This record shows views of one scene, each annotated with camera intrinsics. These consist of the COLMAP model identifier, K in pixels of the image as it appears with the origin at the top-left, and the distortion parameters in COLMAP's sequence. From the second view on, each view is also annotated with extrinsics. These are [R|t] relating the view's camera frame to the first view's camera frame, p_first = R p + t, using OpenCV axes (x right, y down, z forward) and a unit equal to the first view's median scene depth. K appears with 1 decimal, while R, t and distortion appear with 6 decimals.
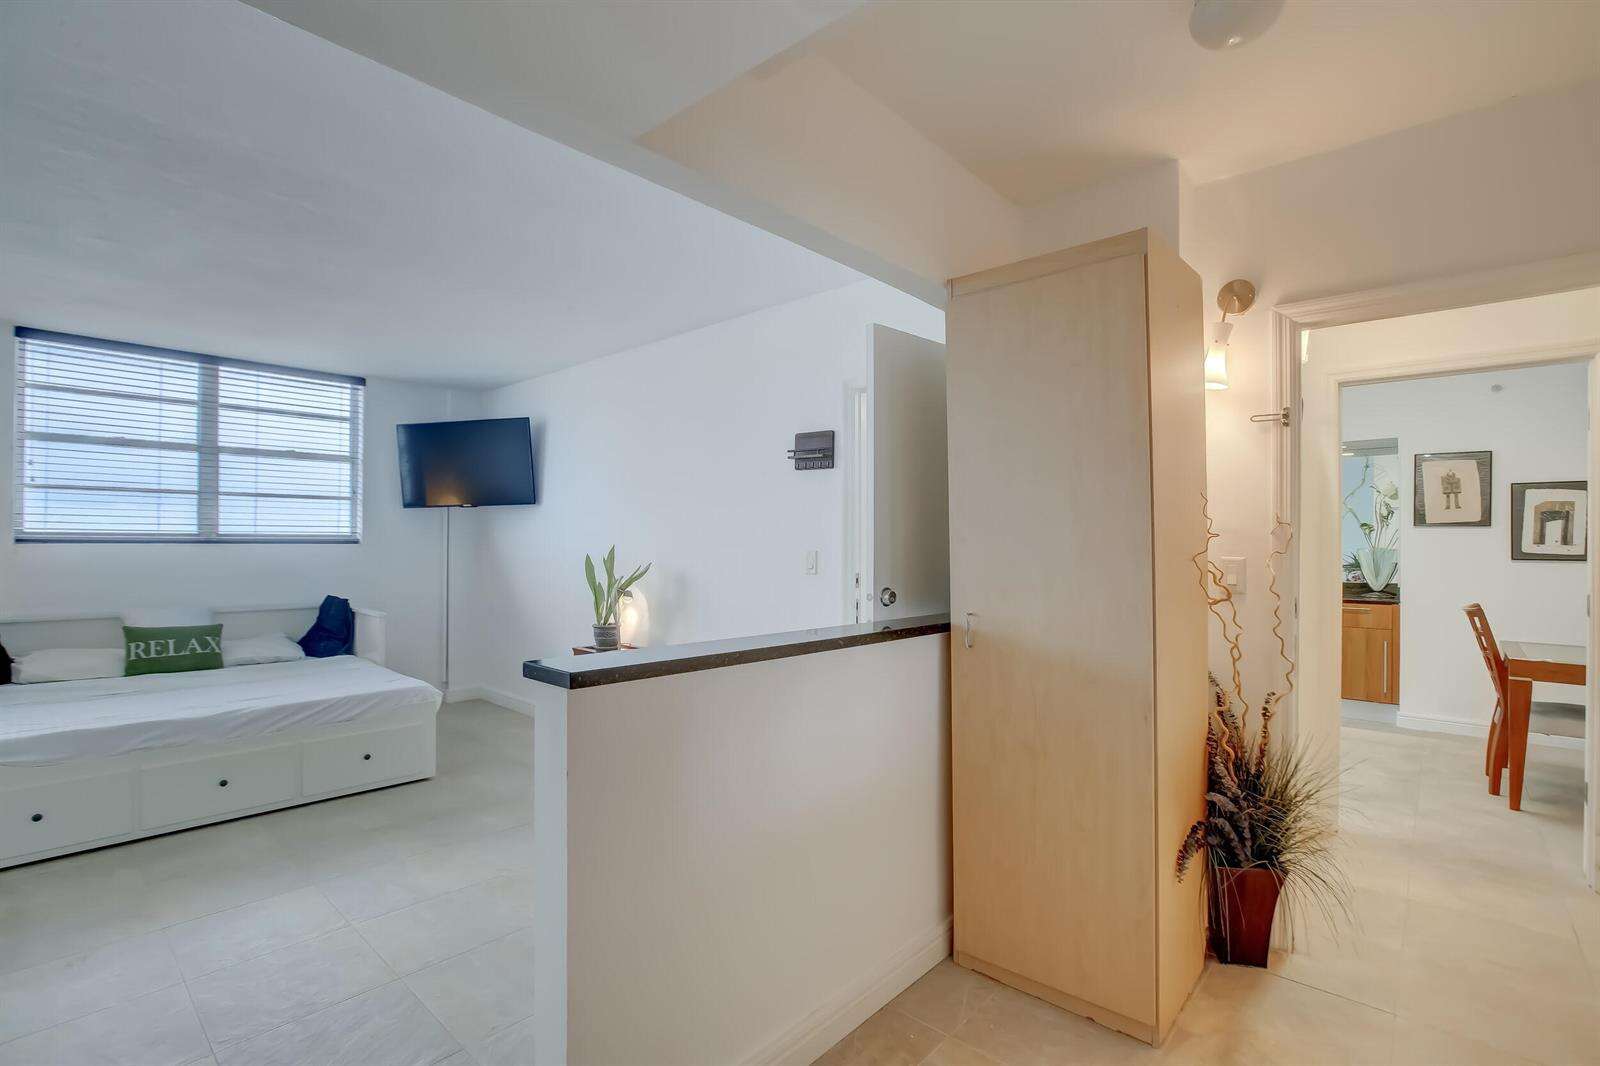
lens RADIAL K [[744.5, 0, 797.7], [0, 744.5, 540.7], [0, 0, 1]] dist [-0.044008, 0.015998]
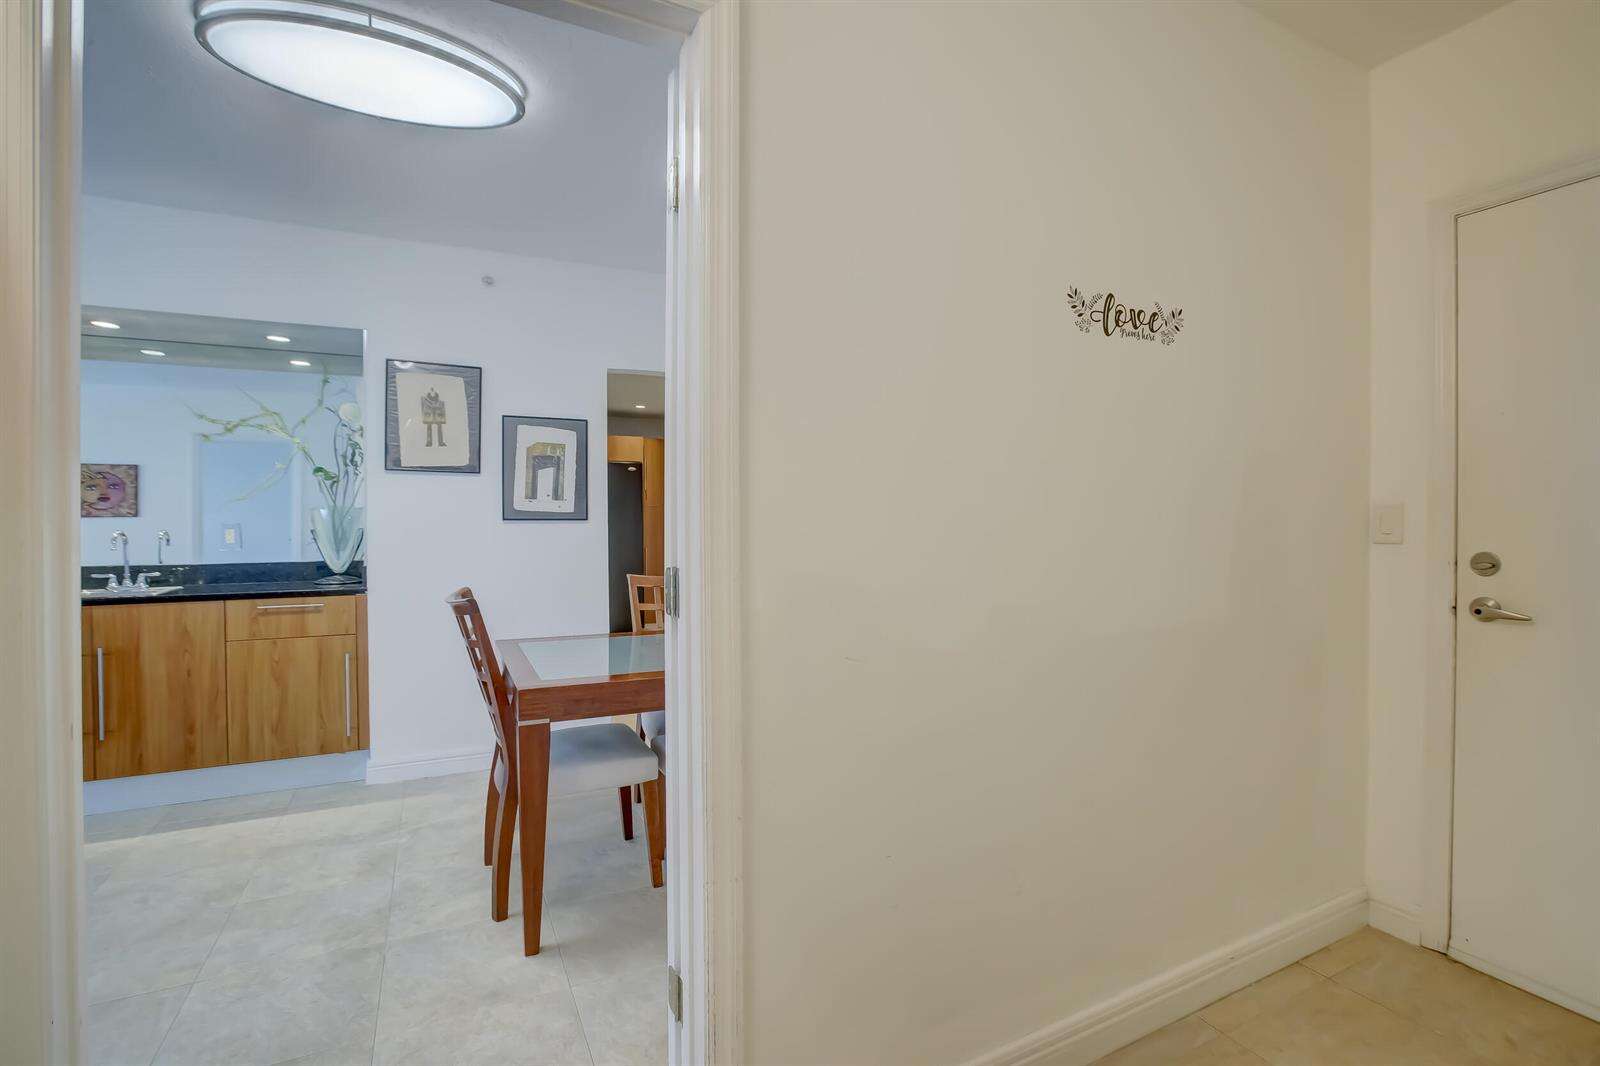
lens RADIAL K [[744.5, 0, 805.4], [0, 744.5, 521.8], [0, 0, 1]] dist [-0.044008, 0.015998]
pose [[0.371666, -0.009431, 0.928319, 0.410713], [0.005020, 0.999954, 0.008149, 0.024019], [-0.928353, 0.001631, 0.371696, 0.443905]]
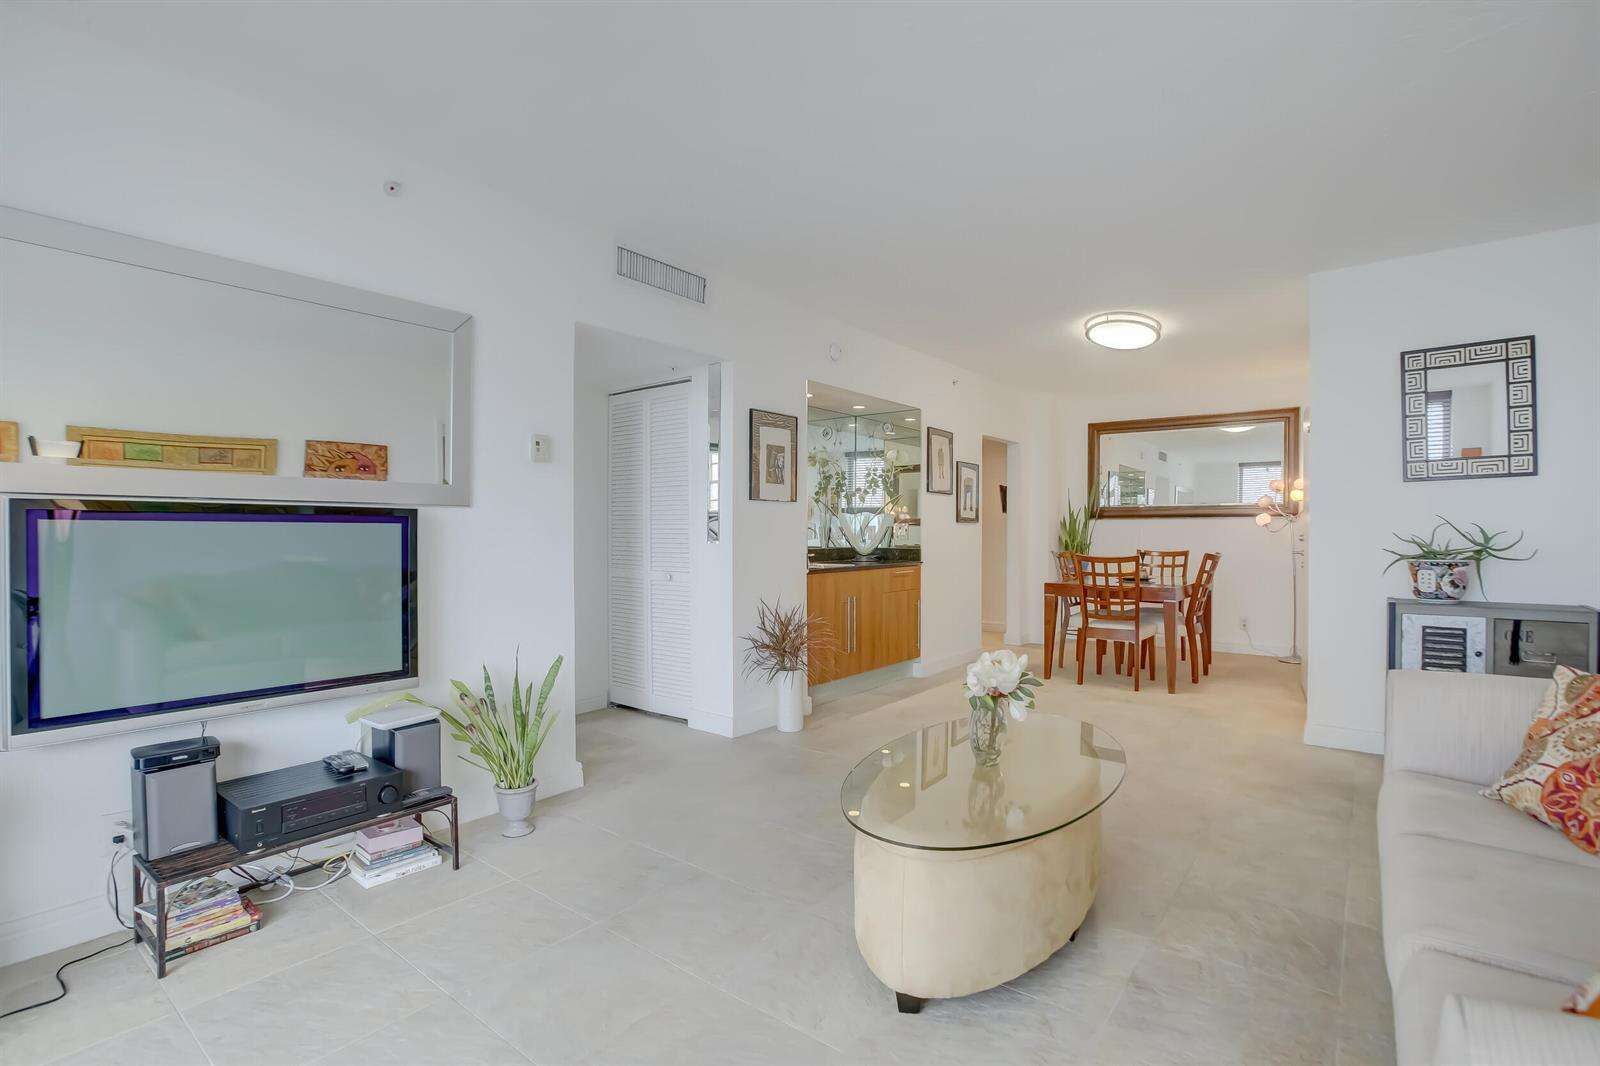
lens RADIAL K [[744.5, 0, 822.2], [0, 744.5, 546.8], [0, 0, 1]] dist [-0.044008, 0.015998]
pose [[-0.077967, -0.027928, 0.996565, -0.284120], [-0.002550, 0.999610, 0.027814, 0.034184], [-0.996953, -0.000373, -0.078007, 1.350326]]
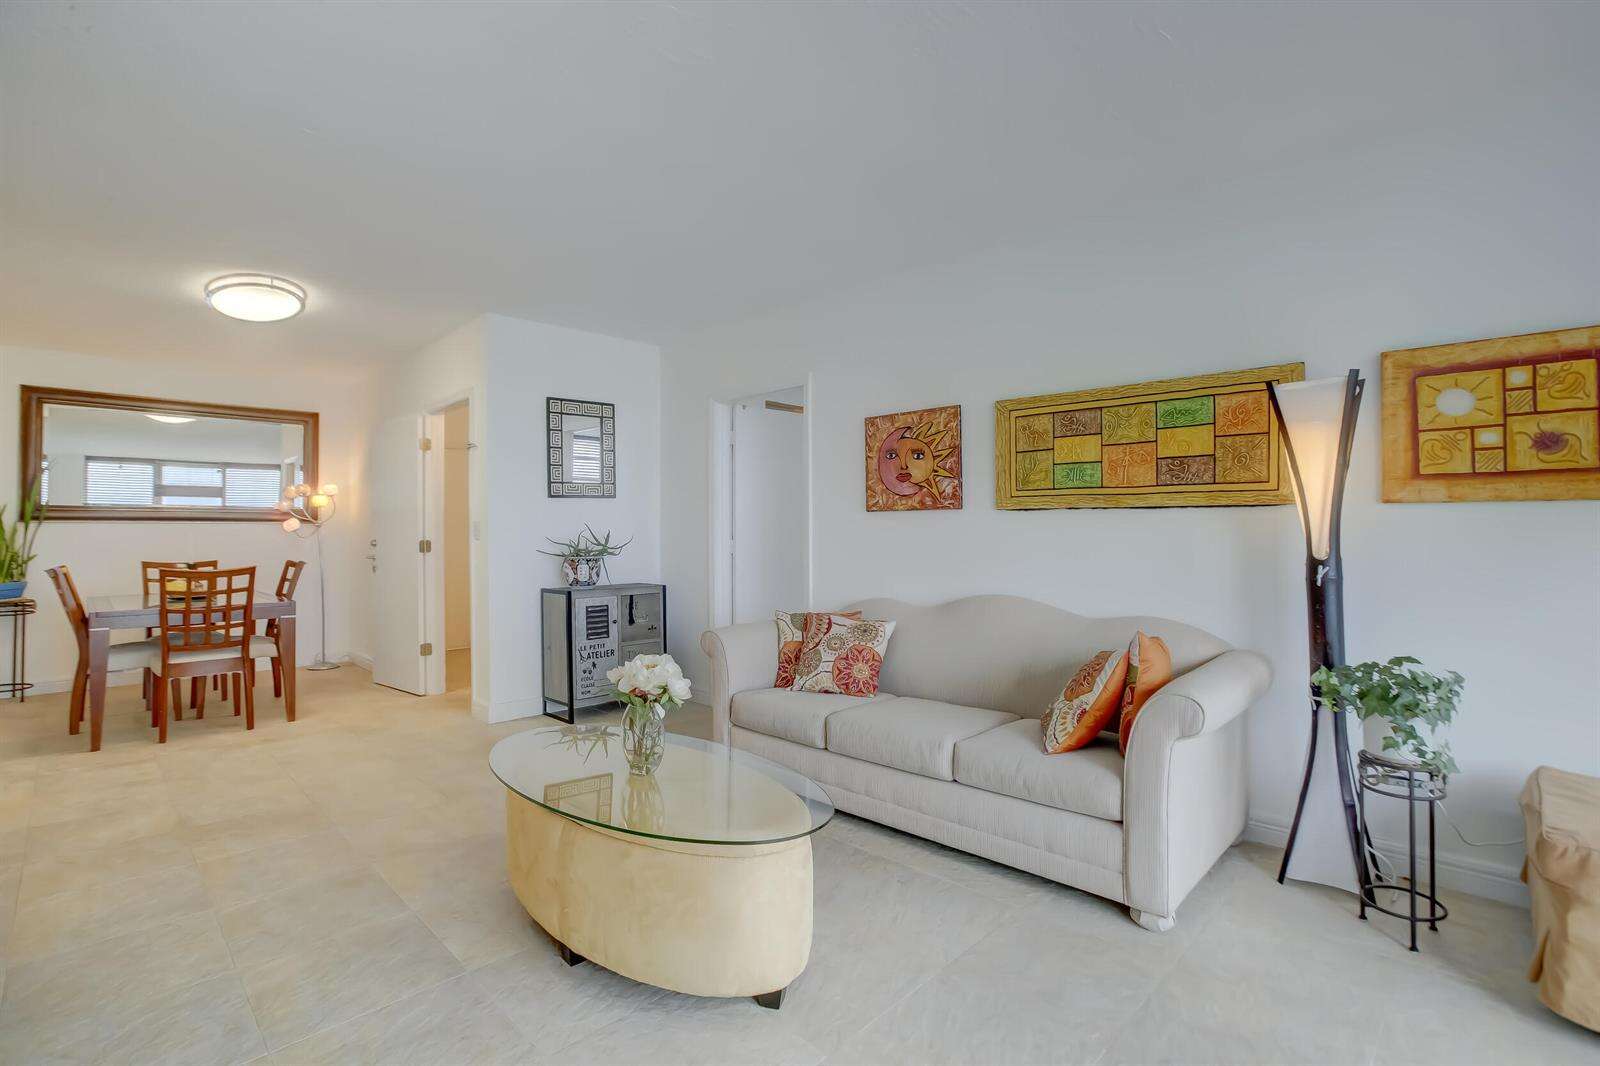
lens RADIAL K [[744.5, 0, 790.7], [0, 744.5, 527.3], [0, 0, 1]] dist [-0.044008, 0.015998]
pose [[-0.997279, -0.001208, 0.073710, 0.032165], [-0.002015, 0.999939, -0.010869, 0.036001], [-0.073692, -0.010988, -0.997220, 1.653356]]
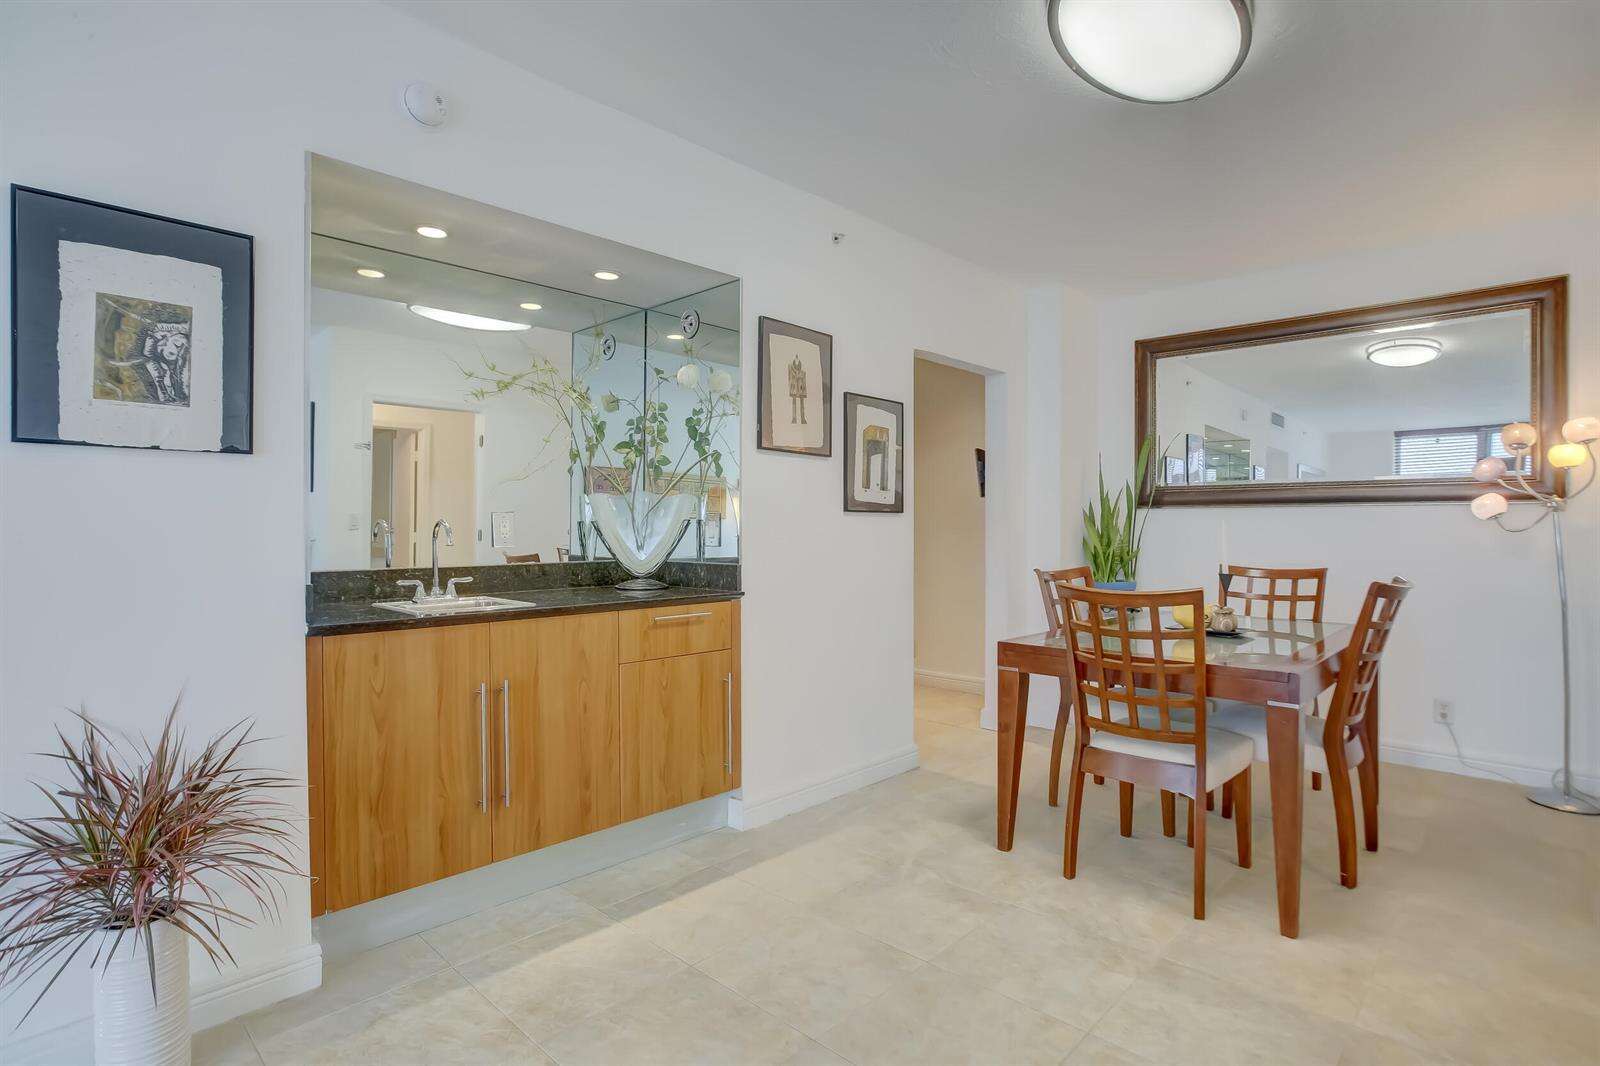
lens RADIAL K [[814.2, 0, 807.9], [0, 814.2, 528.6], [0, 0, 1]] dist [-0.024407, 0.007772]
pose [[0.022300, -0.008631, 0.999714, 0.267192], [-0.003854, 0.999955, 0.008719, 0.035595], [-0.999744, -0.004047, 0.022266, 1.029552]]
